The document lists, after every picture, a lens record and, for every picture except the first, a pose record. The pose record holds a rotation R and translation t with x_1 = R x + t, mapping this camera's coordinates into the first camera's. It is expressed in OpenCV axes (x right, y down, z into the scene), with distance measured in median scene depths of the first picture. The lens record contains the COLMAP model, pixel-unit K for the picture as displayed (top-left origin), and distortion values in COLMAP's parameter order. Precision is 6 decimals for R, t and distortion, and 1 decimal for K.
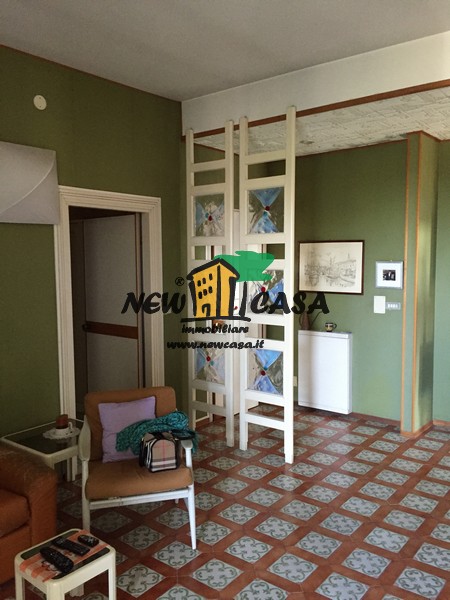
lens RADIAL K [[515.8, 0, 222.9], [0, 515.8, 297.9], [0, 0, 1]] dist [0.071994, -0.111641]
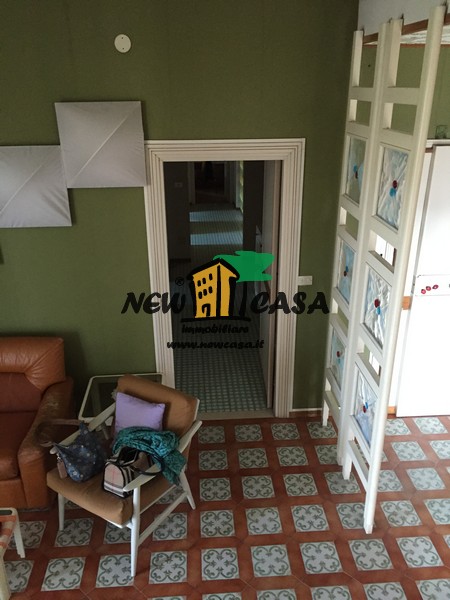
lens RADIAL K [[515.8, 0, 225.2], [0, 515.8, 298.9], [0, 0, 1]] dist [0.071994, -0.111641]
pose [[0.673585, 0.278755, -0.684528, 0.414143], [-0.049735, 0.941148, 0.334316, -0.240397], [0.737434, -0.191146, 0.647807, 0.424121]]
